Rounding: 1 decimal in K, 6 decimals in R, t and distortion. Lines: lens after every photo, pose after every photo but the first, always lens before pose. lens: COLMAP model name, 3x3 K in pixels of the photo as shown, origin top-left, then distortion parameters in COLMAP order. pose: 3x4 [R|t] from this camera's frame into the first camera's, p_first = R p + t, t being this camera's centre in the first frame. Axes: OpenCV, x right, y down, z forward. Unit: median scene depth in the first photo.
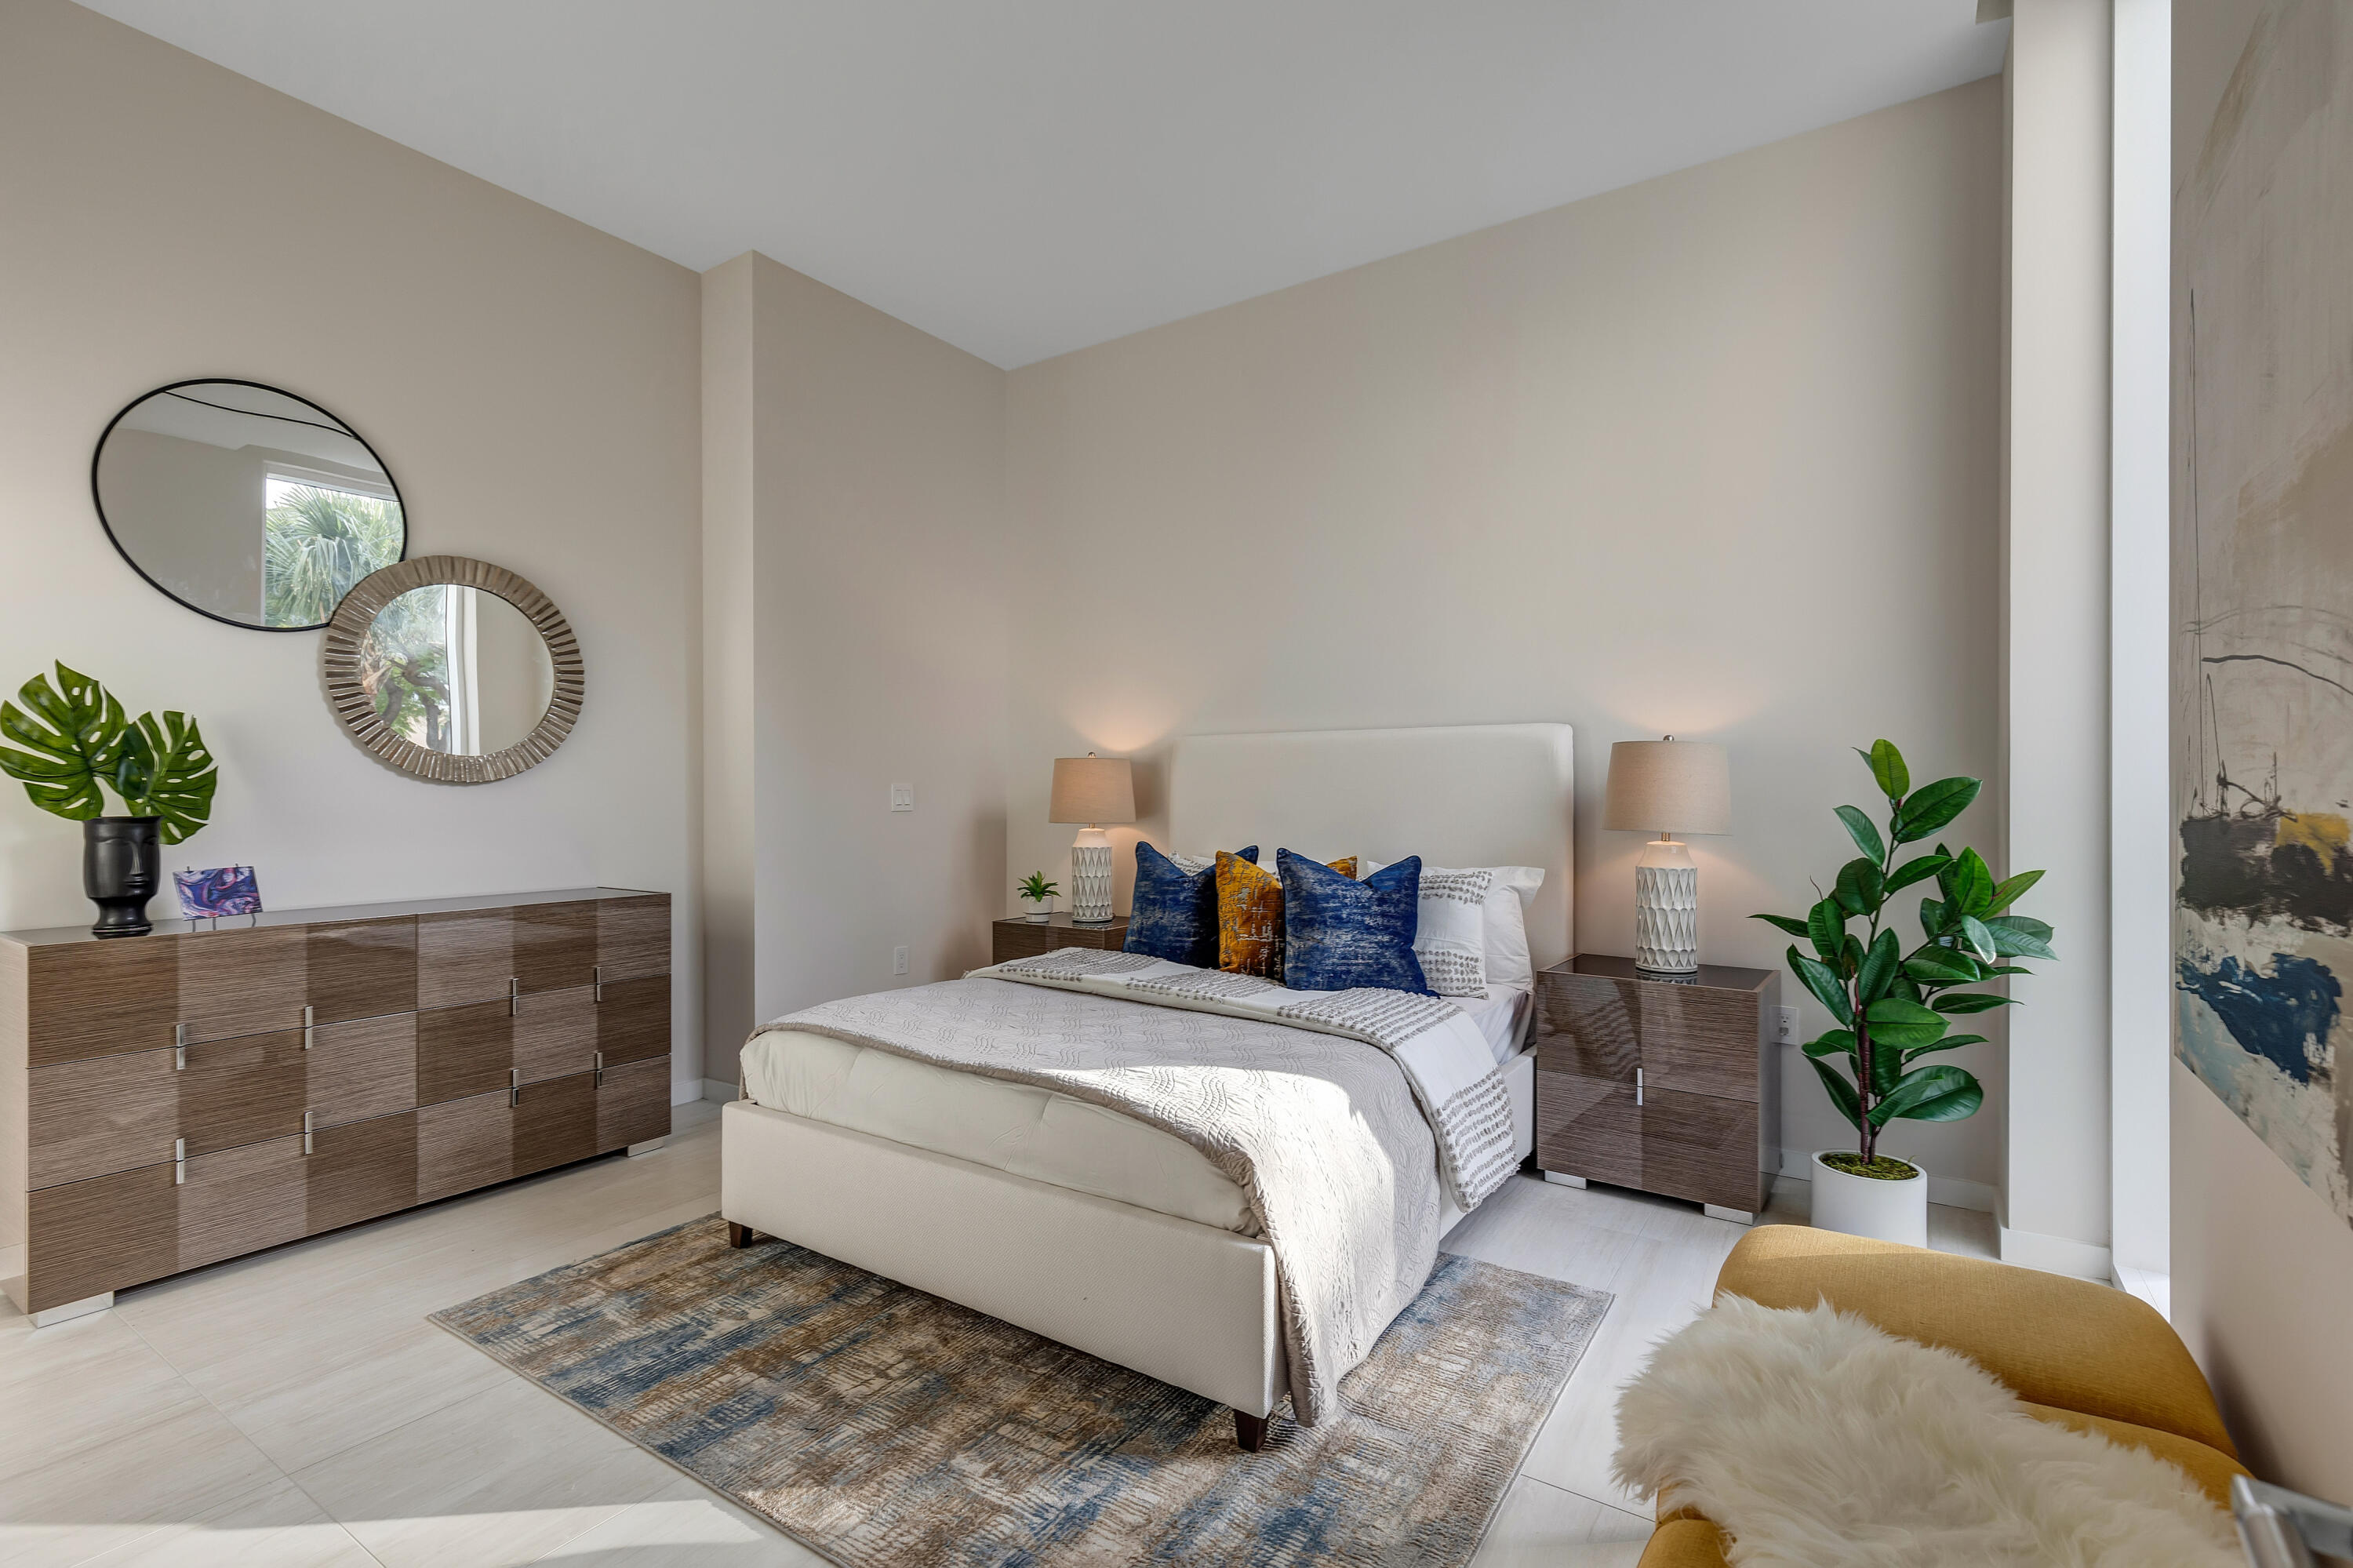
lens RADIAL K [[1081.8, 0, 1206.6], [0, 1081.8, 782.8], [0, 0, 1]] dist [0.013041, 0.000078]
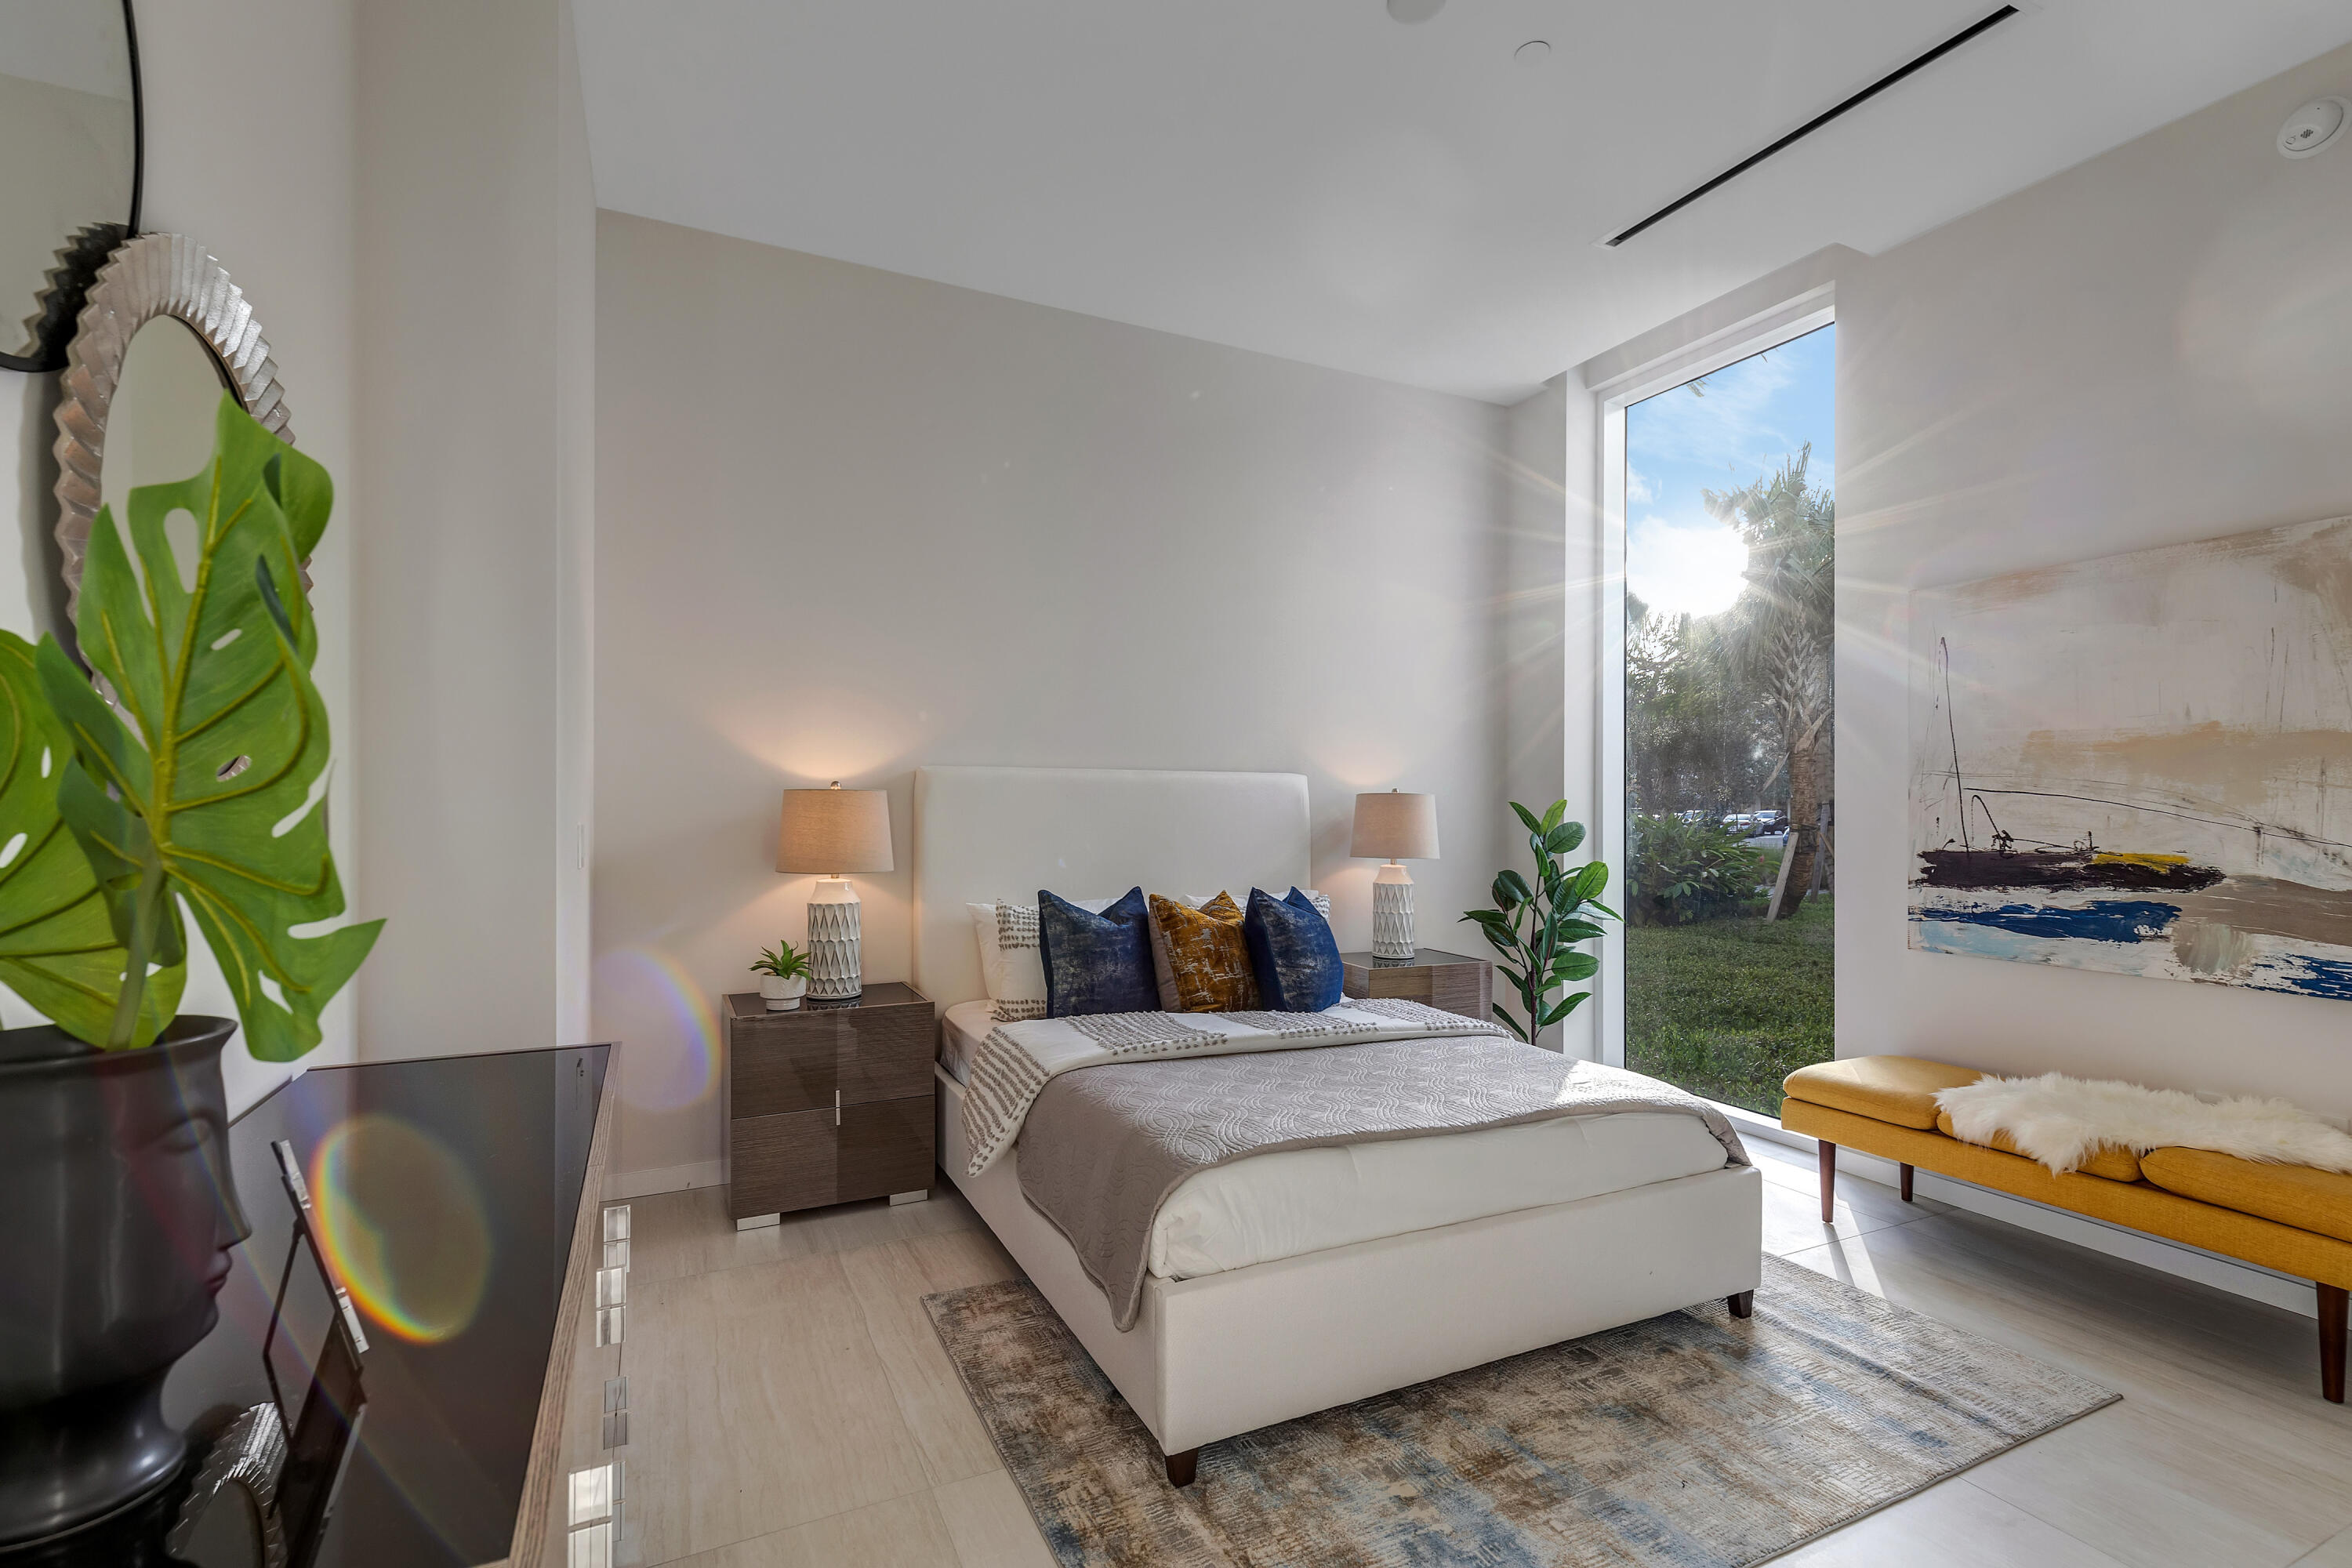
lens RADIAL K [[1030.6, 0, 1162.6], [0, 1030.6, 829.8], [0, 0, 1]] dist [0.001167, 0.000066]
pose [[0.518288, -0.000656, 0.855206, -0.829750], [-0.005497, 0.999976, 0.004098, -0.001490], [-0.855189, -0.006826, 0.518272, 0.548578]]
